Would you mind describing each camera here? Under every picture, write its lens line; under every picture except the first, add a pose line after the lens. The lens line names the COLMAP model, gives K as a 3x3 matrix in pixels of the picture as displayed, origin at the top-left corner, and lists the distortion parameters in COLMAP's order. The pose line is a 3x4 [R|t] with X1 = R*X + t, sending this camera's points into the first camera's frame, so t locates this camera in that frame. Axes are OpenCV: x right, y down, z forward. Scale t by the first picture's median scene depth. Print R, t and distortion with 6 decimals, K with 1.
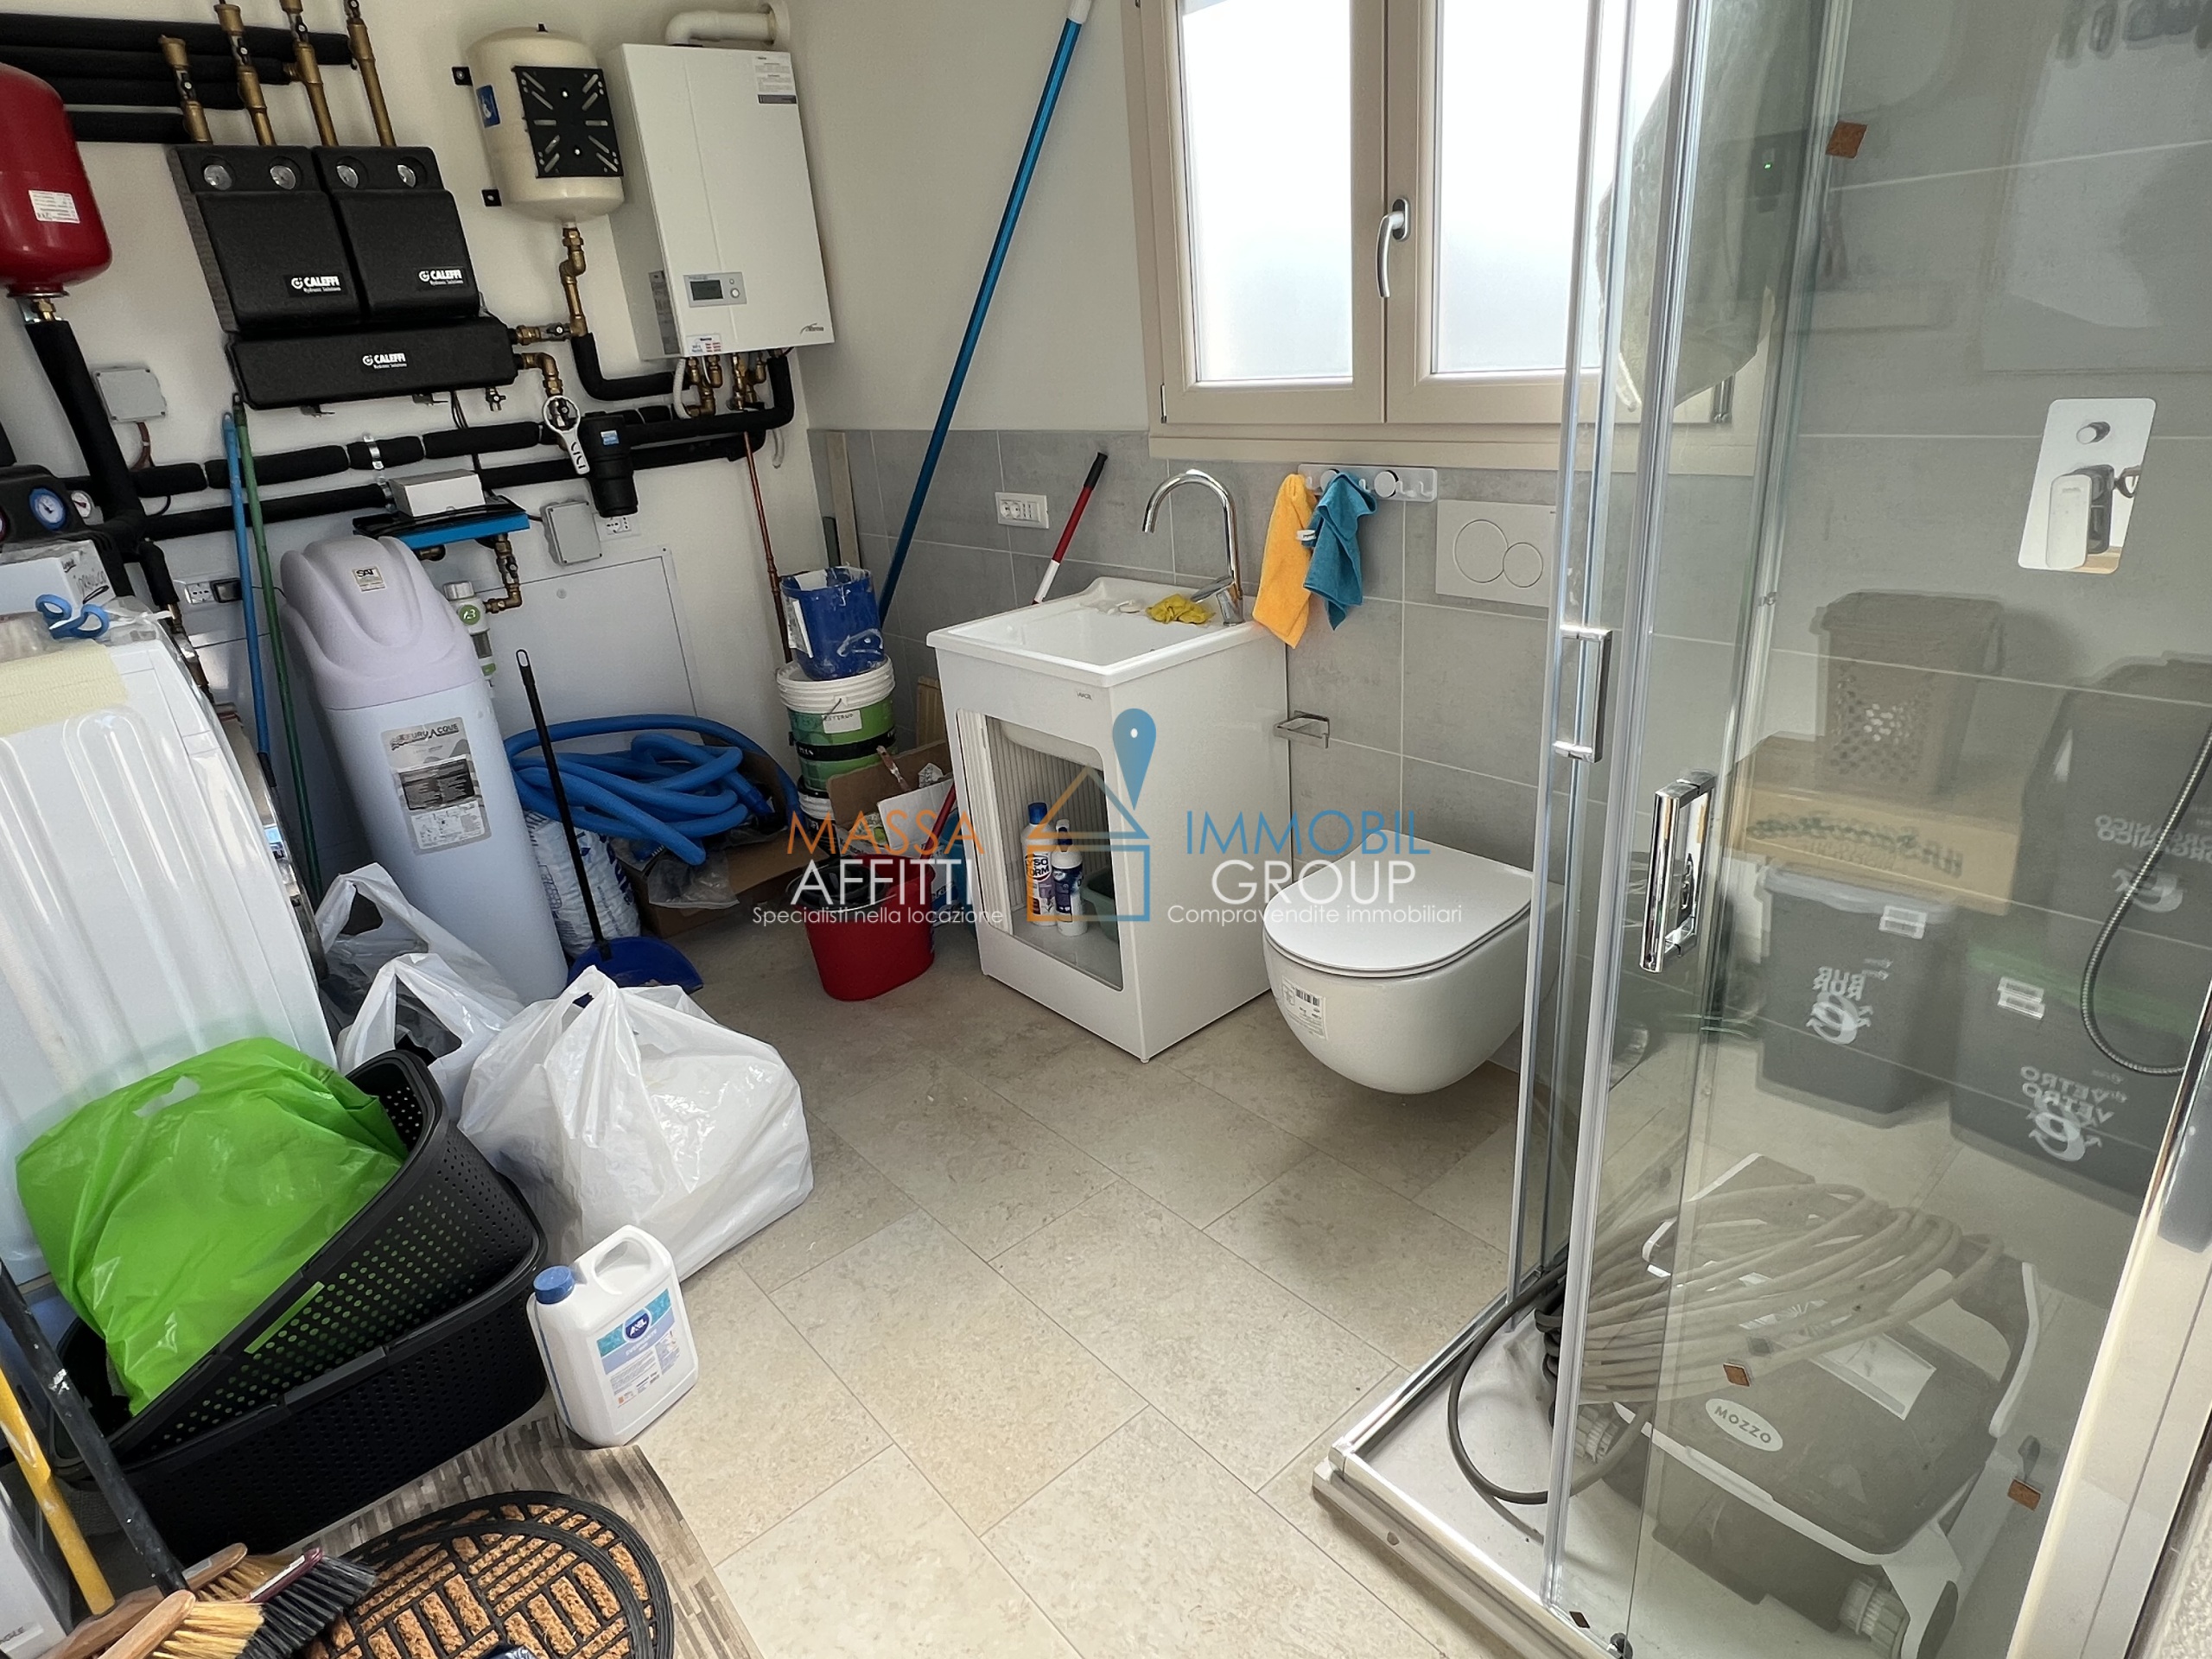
lens RADIAL K [[1232.5, 0, 1105.9], [0, 1232.5, 828.7], [0, 0, 1]] dist [-0.003538, -0.000919]
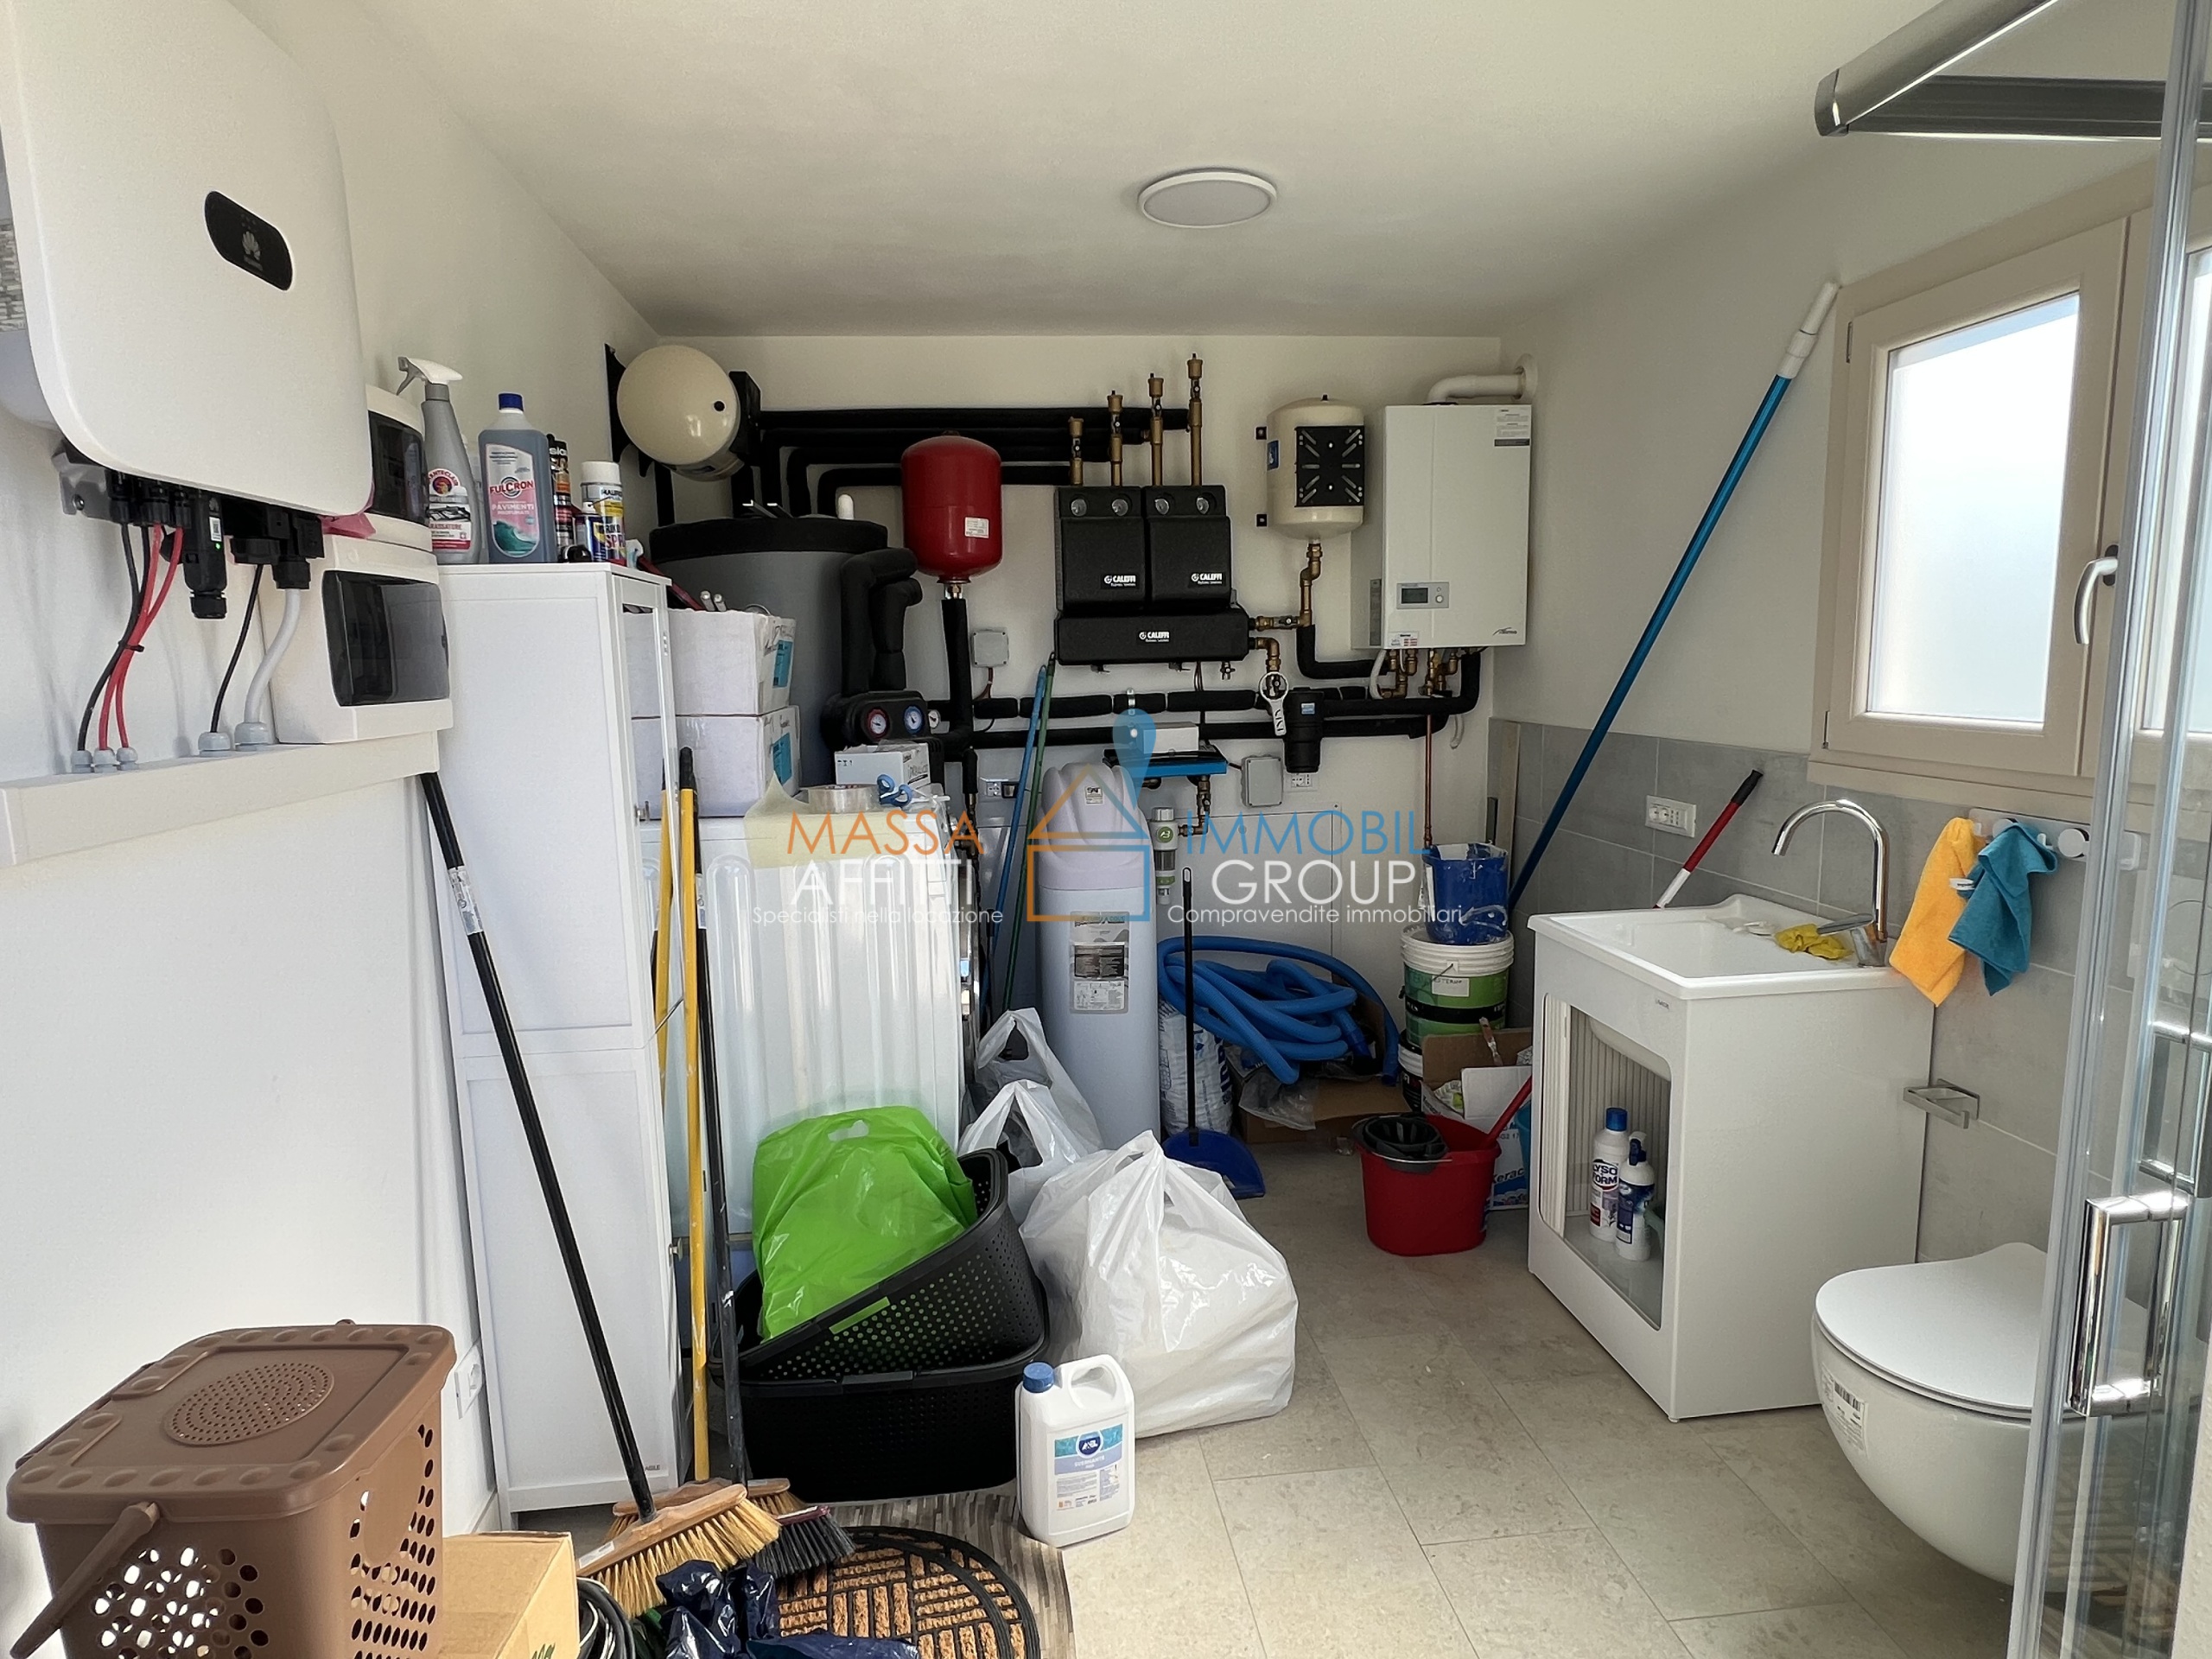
lens RADIAL K [[1232.5, 0, 1102.1], [0, 1232.5, 828.3], [0, 0, 1]] dist [-0.003538, -0.000919]
pose [[0.830244, 0.144458, -0.538356, 0.106981], [-0.256258, 0.956635, -0.138500, 0.006988], [0.495002, 0.252947, 0.831259, -0.060677]]
